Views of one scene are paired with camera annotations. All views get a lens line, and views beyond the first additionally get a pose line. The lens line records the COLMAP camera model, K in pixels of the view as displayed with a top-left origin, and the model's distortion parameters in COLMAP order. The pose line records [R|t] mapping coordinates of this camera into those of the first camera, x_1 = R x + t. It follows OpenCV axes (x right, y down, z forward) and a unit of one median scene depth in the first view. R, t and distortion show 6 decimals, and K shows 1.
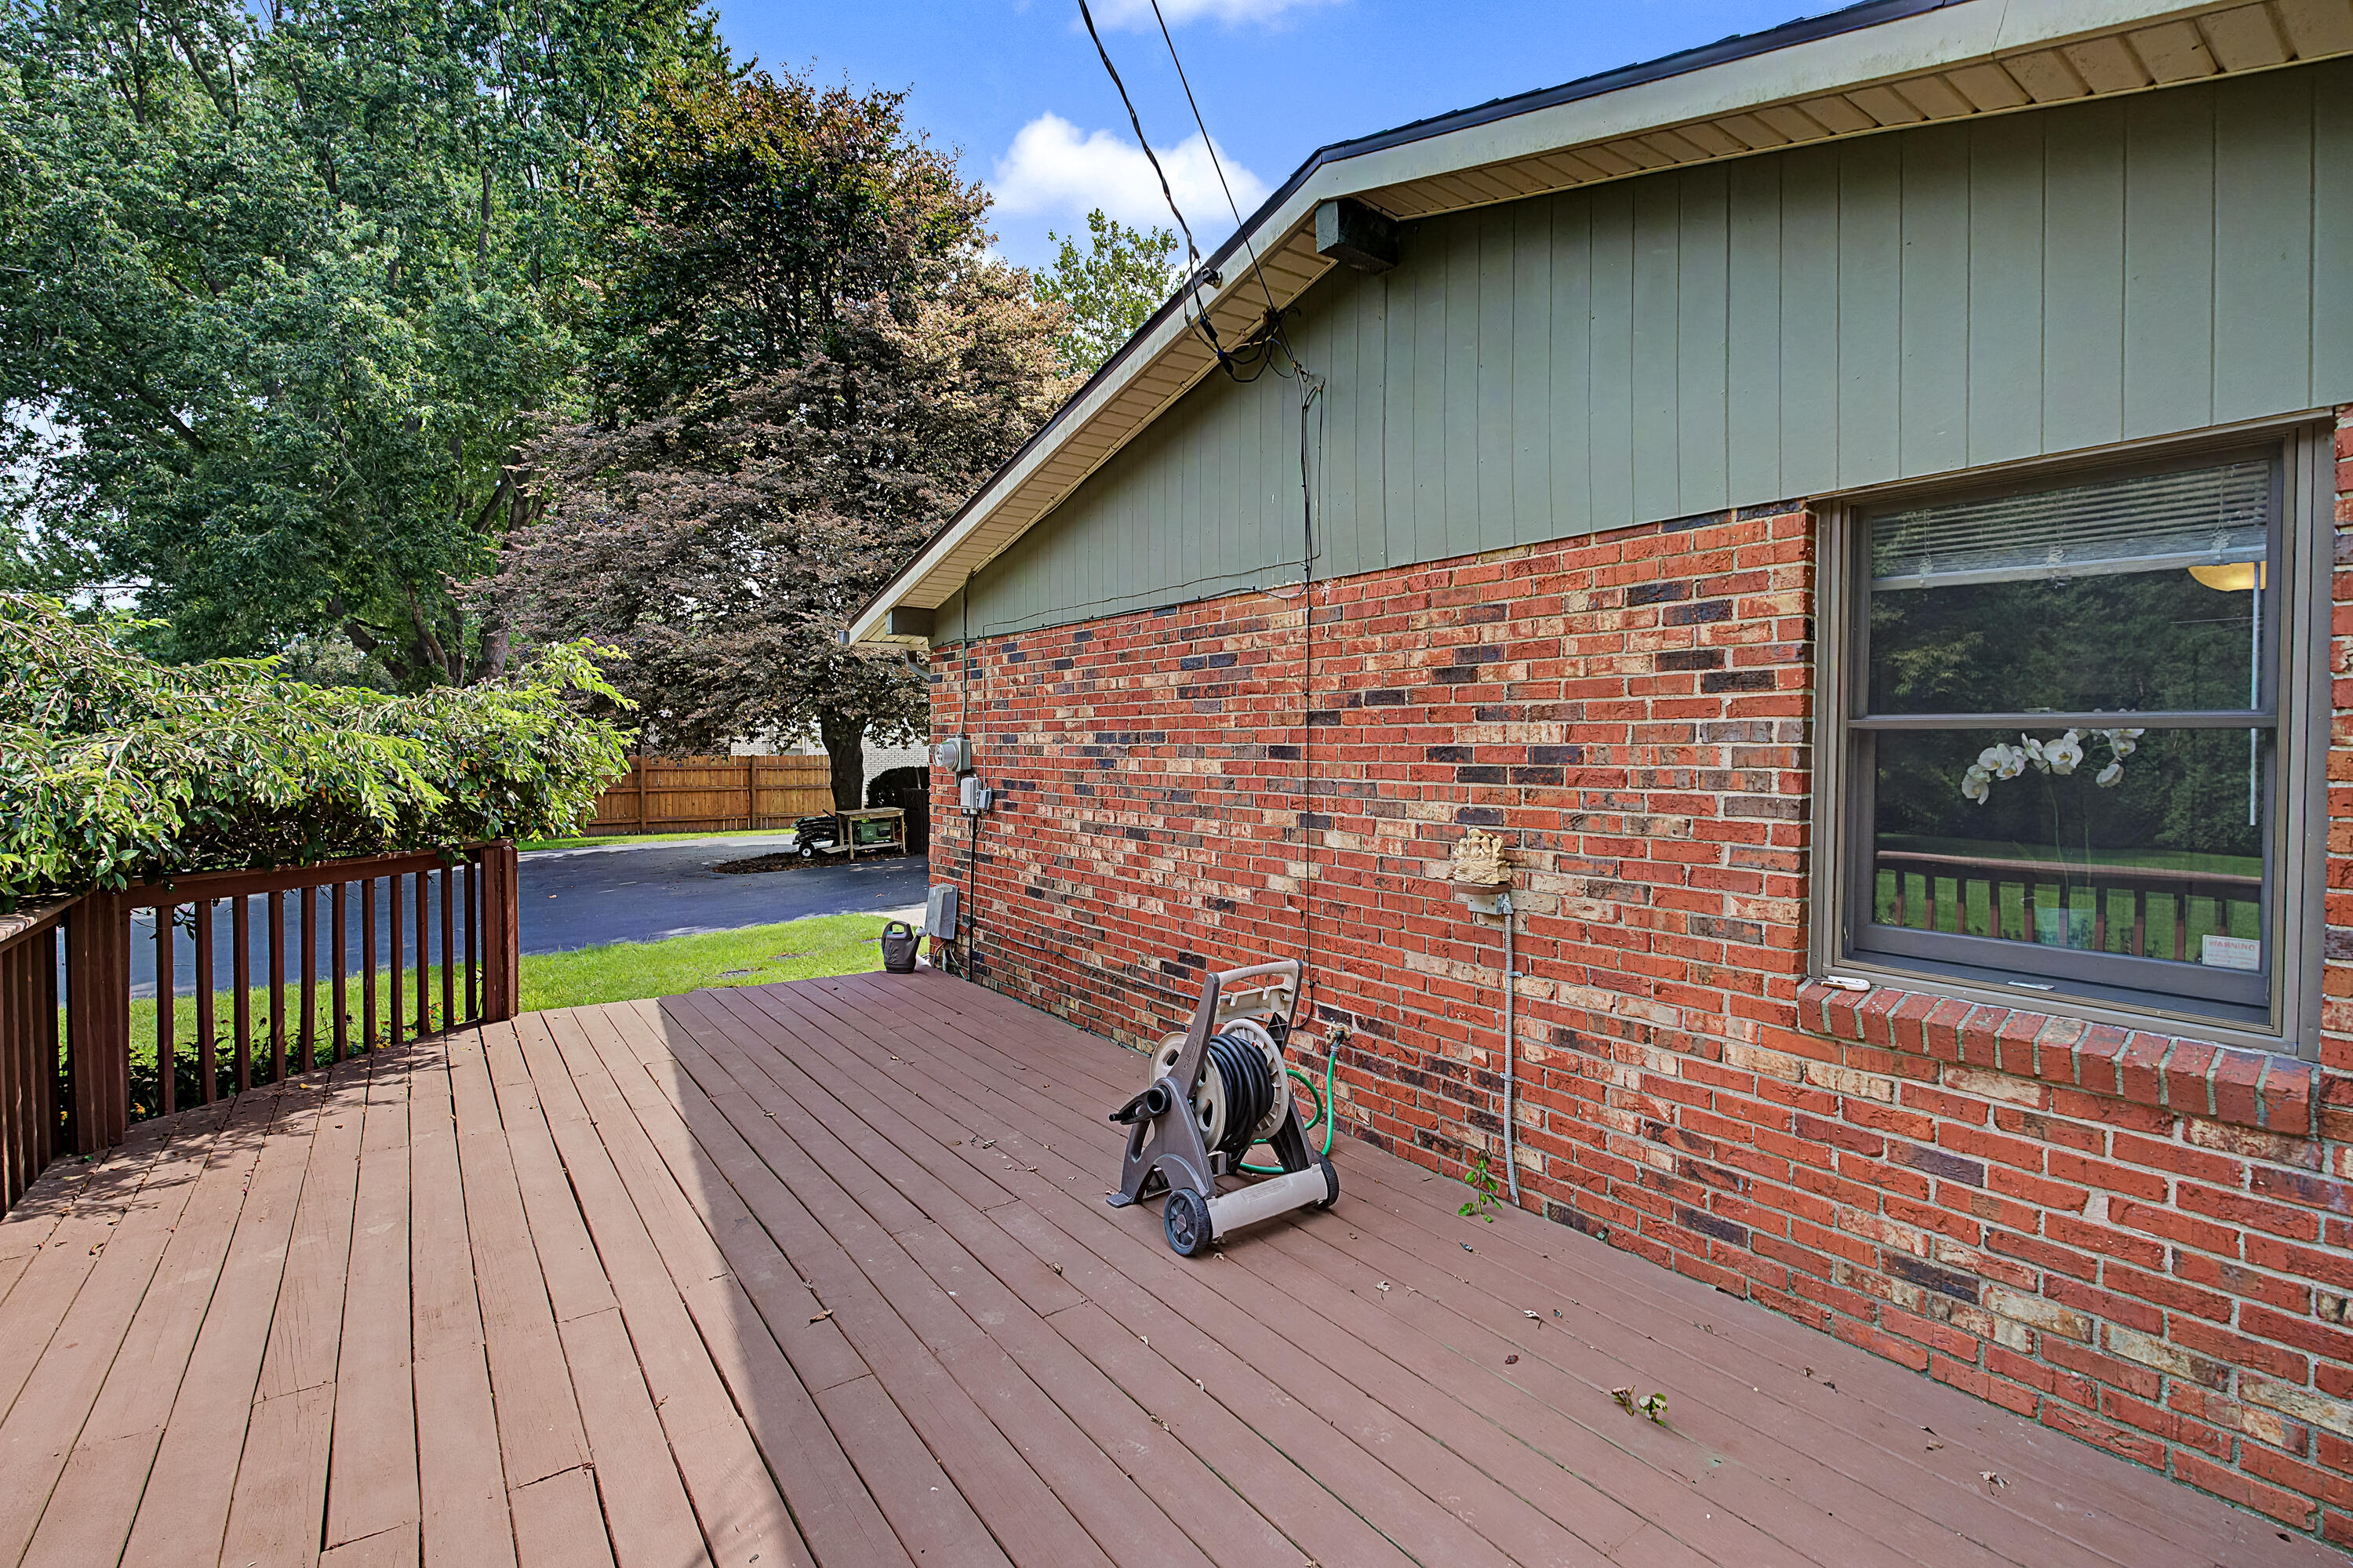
lens RADIAL K [[1071.9, 0, 1163.5], [0, 1071.9, 775.4], [0, 0, 1]] dist [-0.013266, 0.001752]
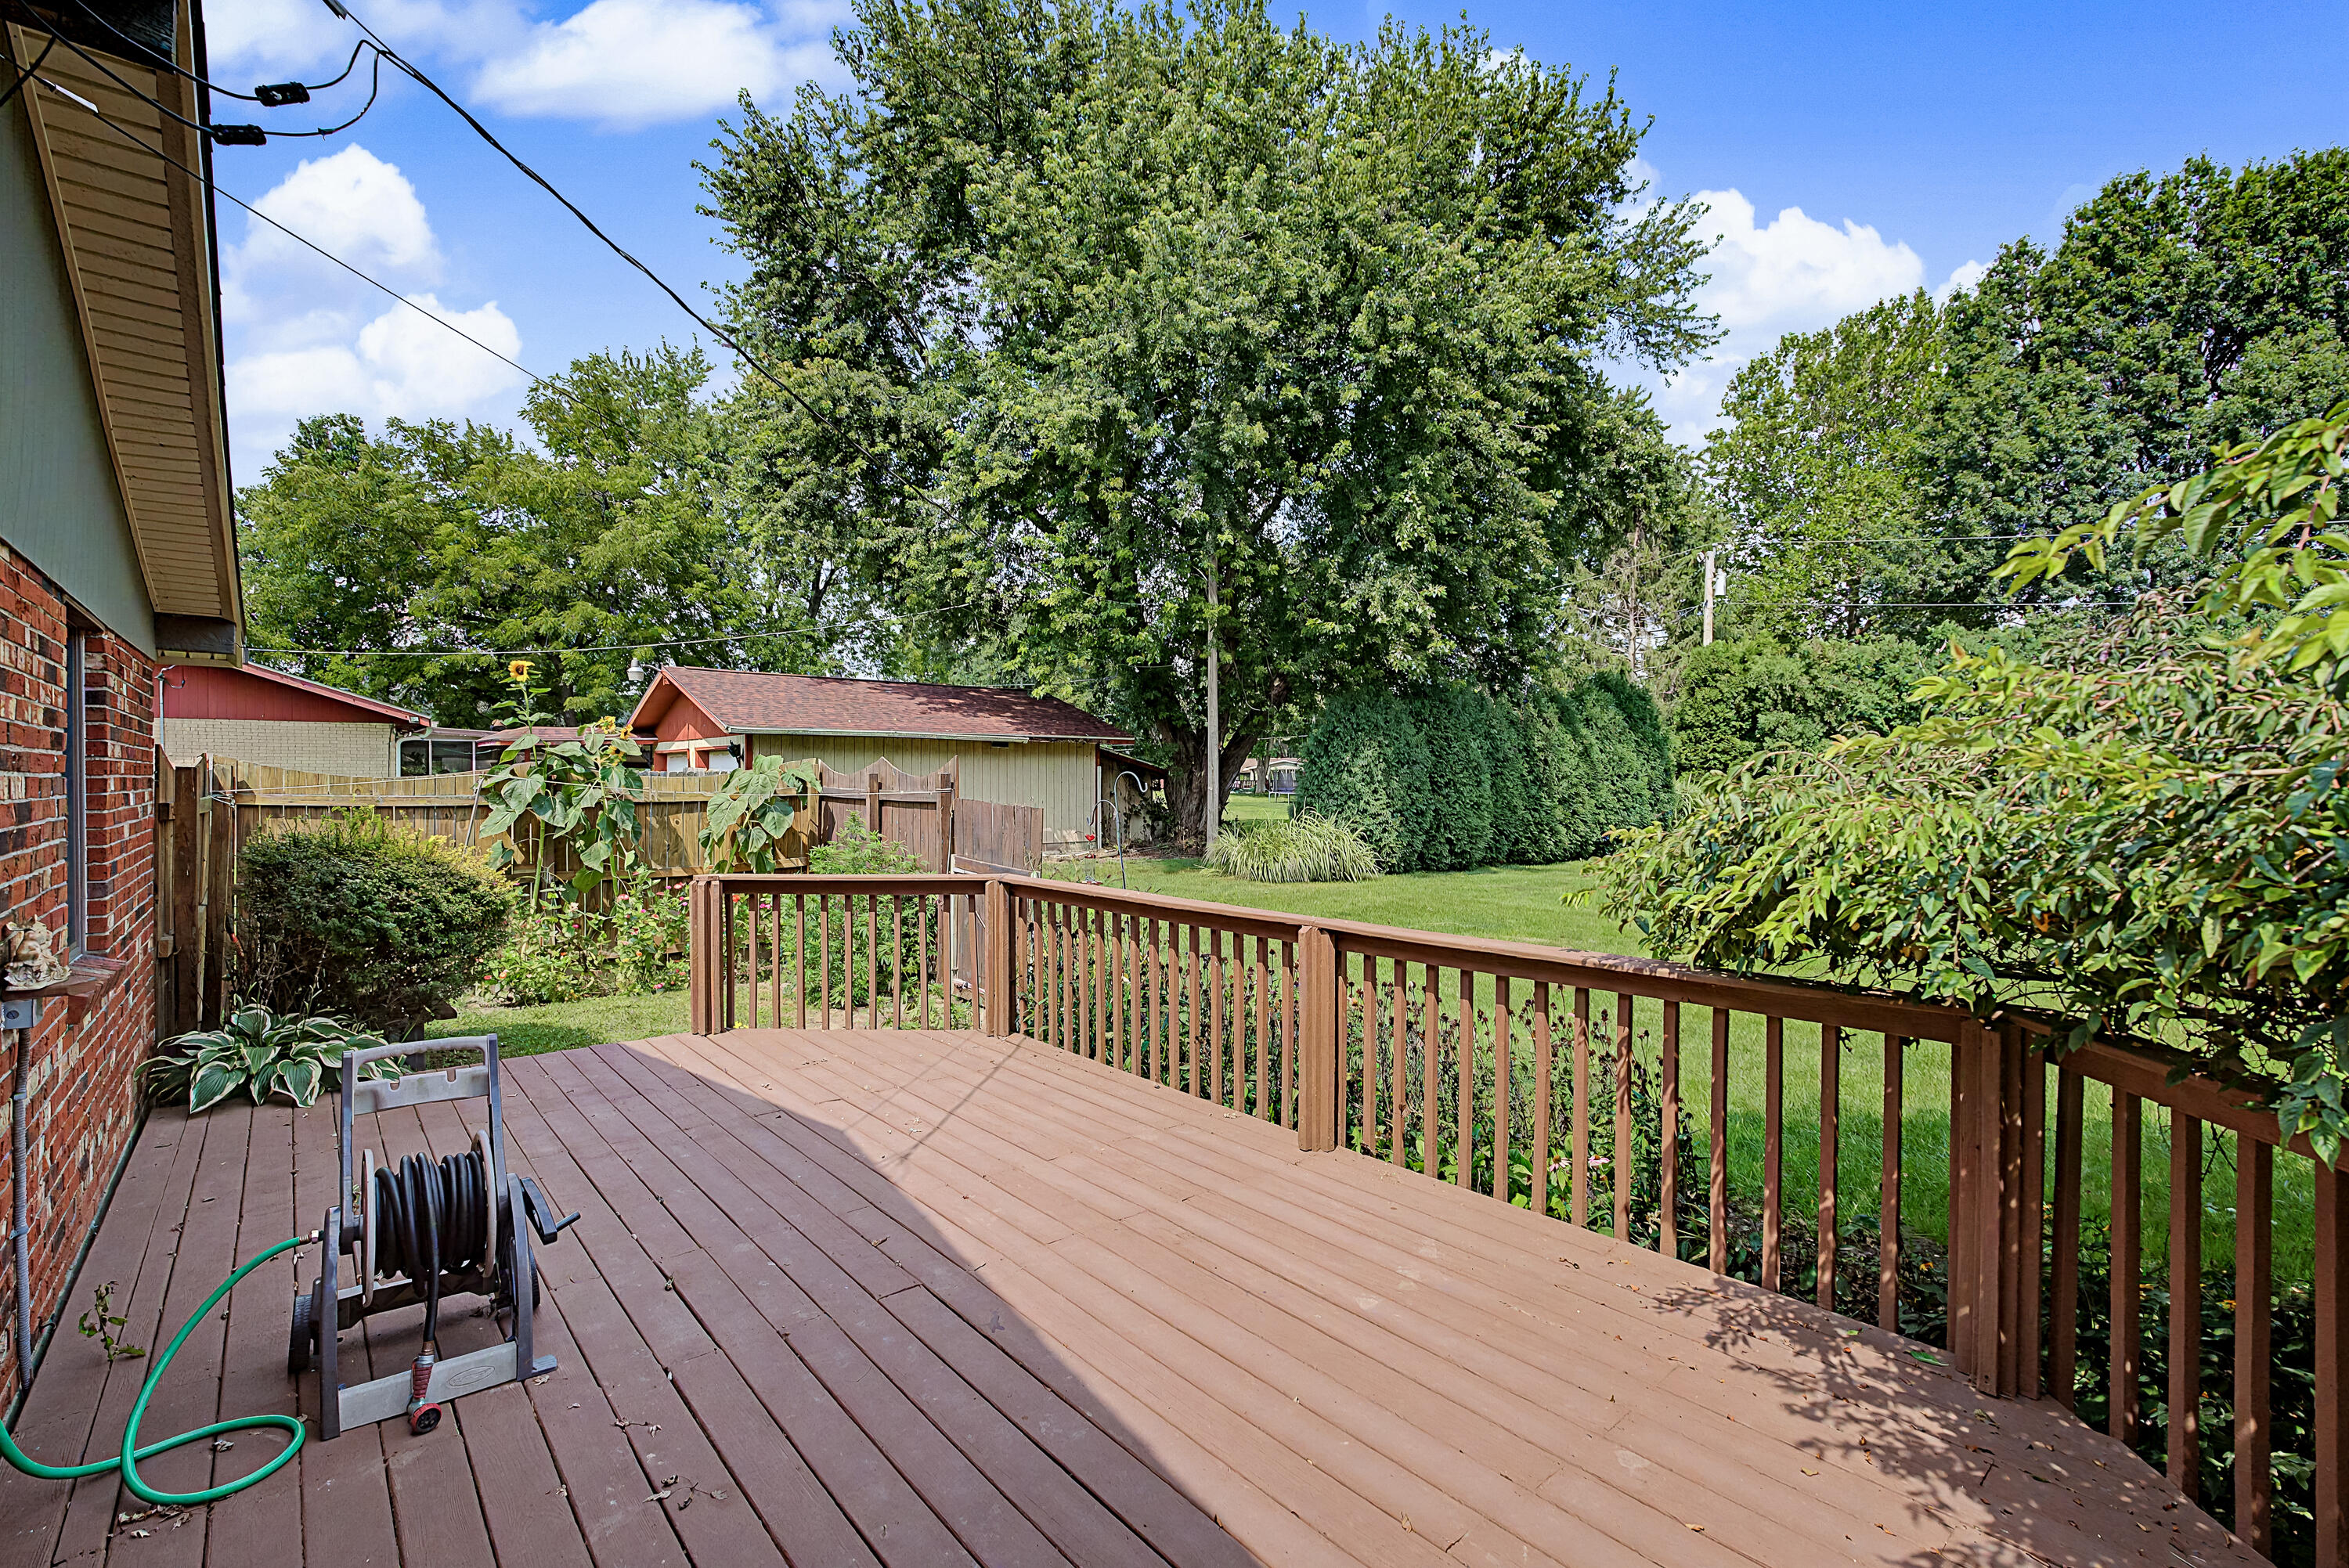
lens RADIAL K [[1070.0, 0, 1192.0], [0, 1070.0, 770.3], [0, 0, 1]] dist [-0.013266, 0.001752]
pose [[-0.995158, -0.005563, -0.098135, -0.696278], [-0.007993, 0.999671, 0.024378, -0.124103], [0.097967, 0.025044, -0.994874, 2.829982]]
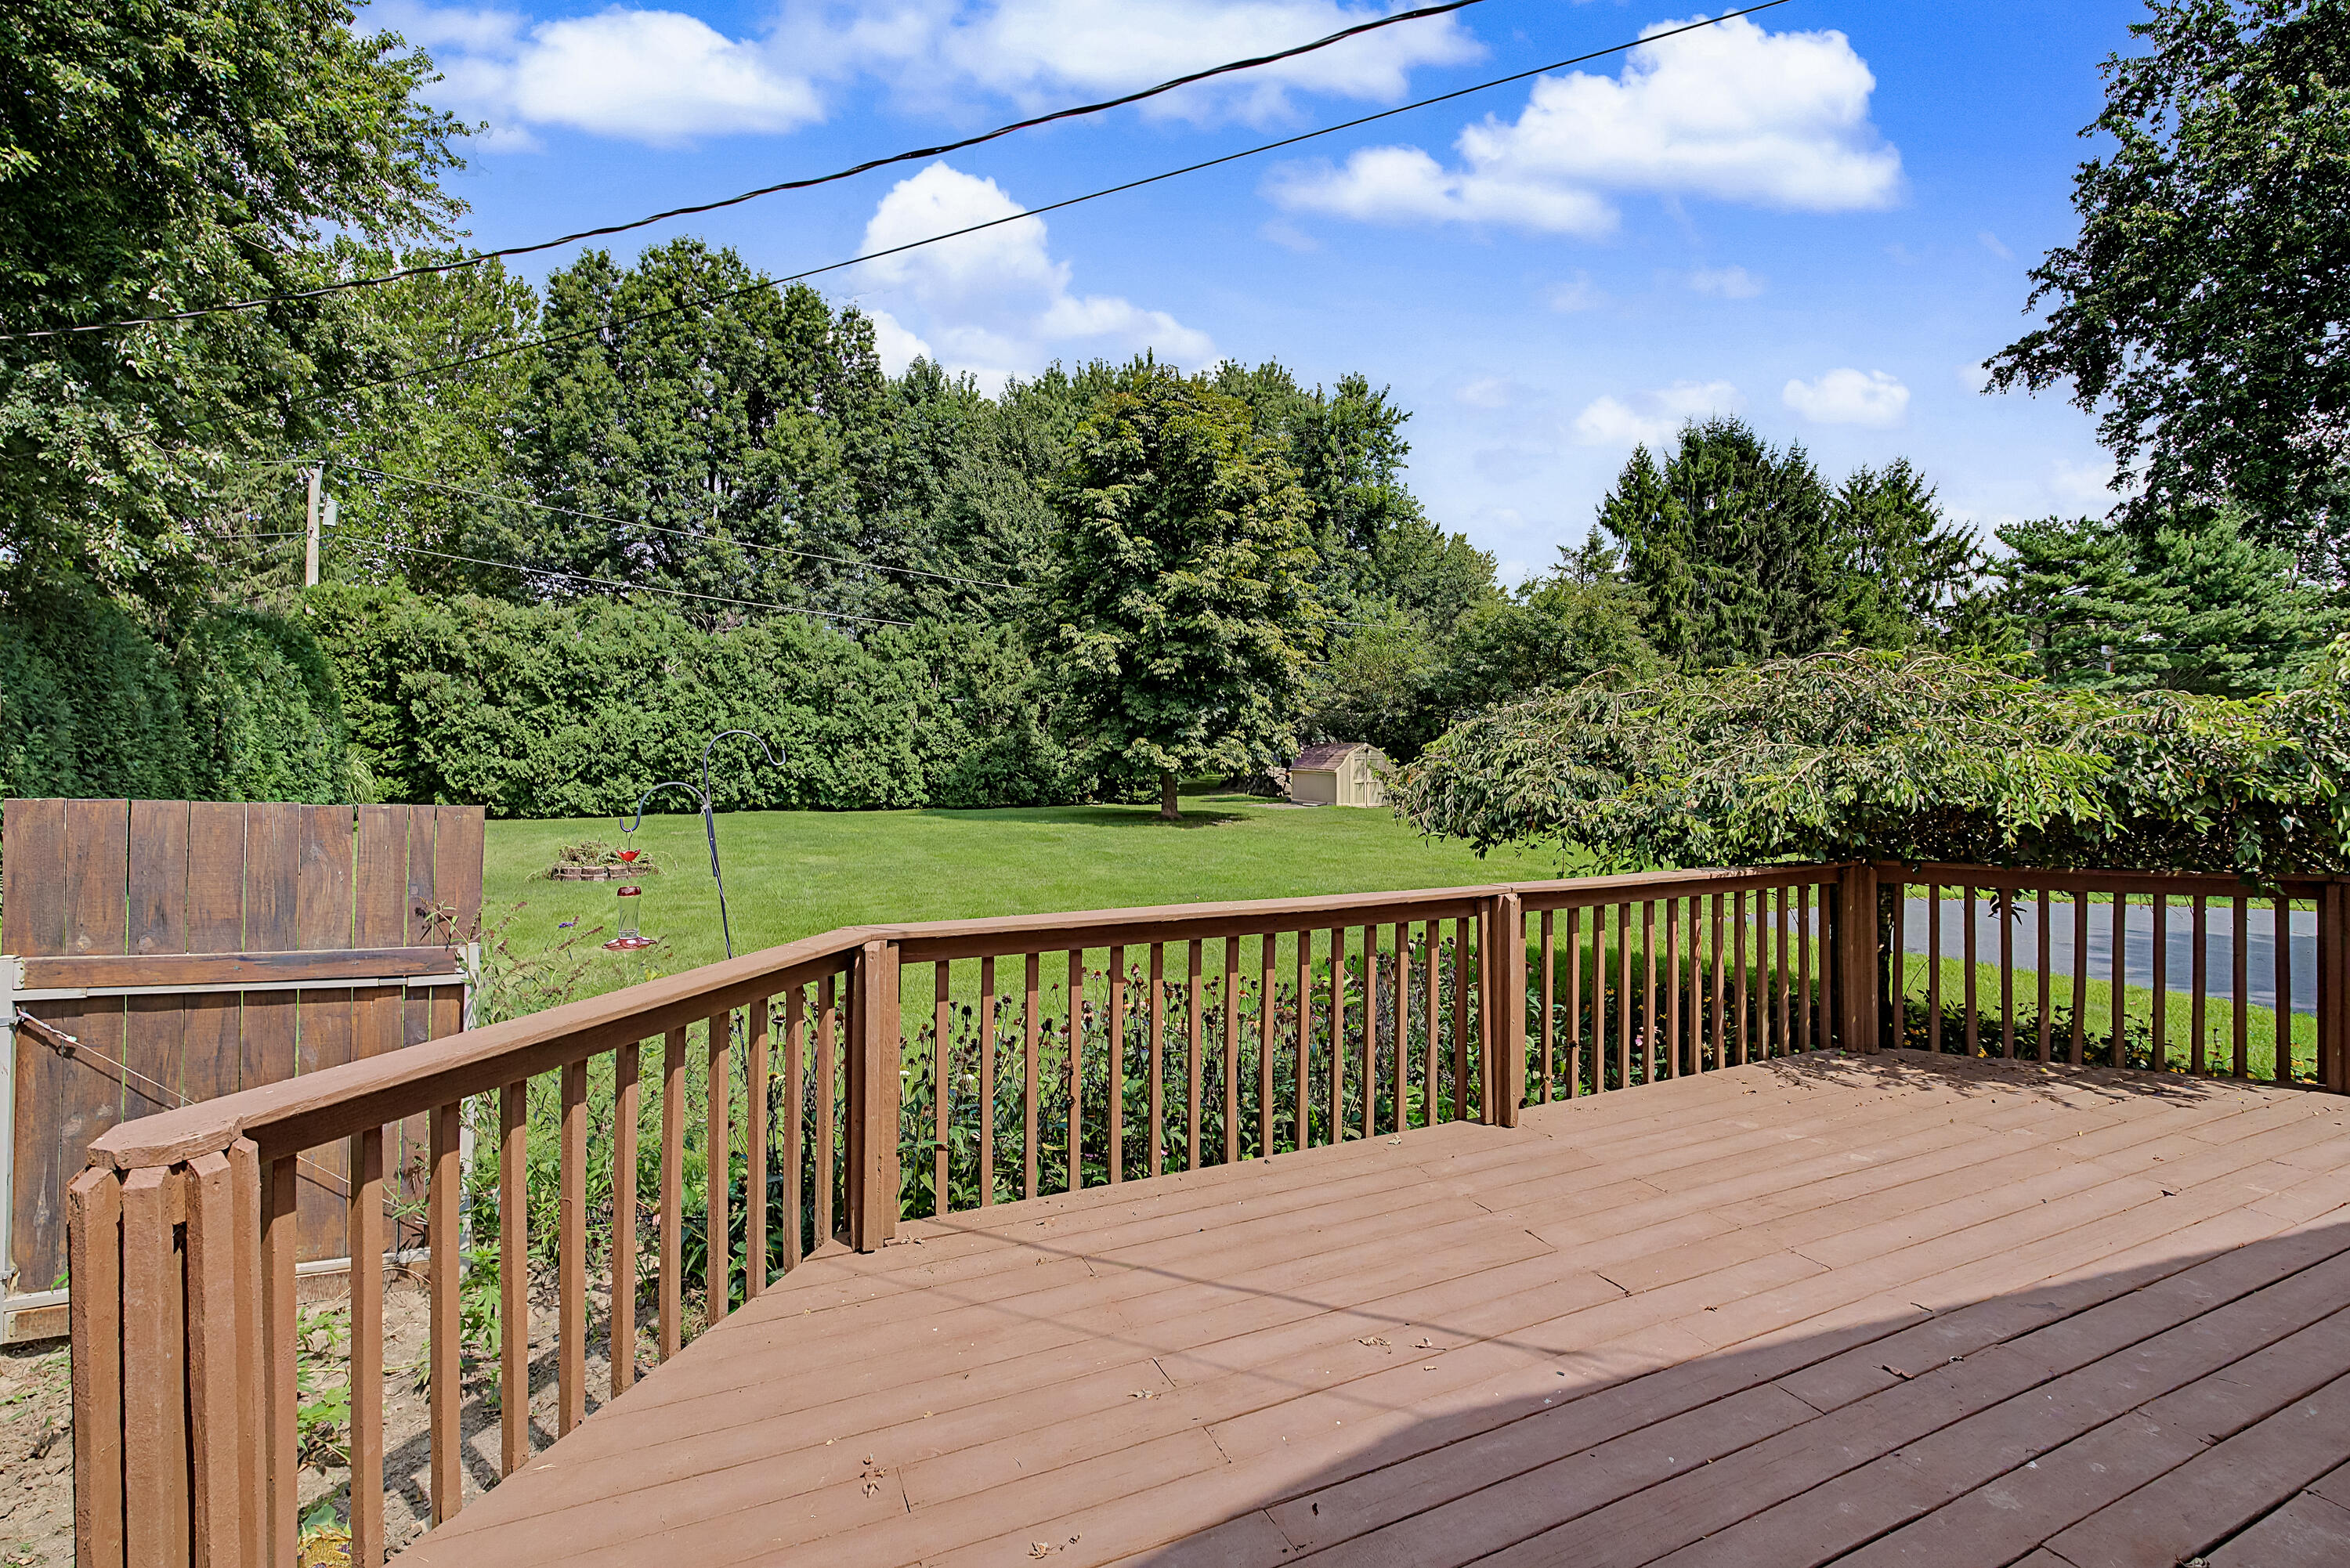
lens RADIAL K [[1070.5, 0, 1197.1], [0, 1070.5, 736.4], [0, 0, 1]] dist [-0.013266, 0.001752]
pose [[-0.175256, -0.011658, -0.984454, 0.881598], [-0.029587, 0.999541, -0.006569, -0.040328], [0.984078, 0.027976, -0.175520, 0.655877]]
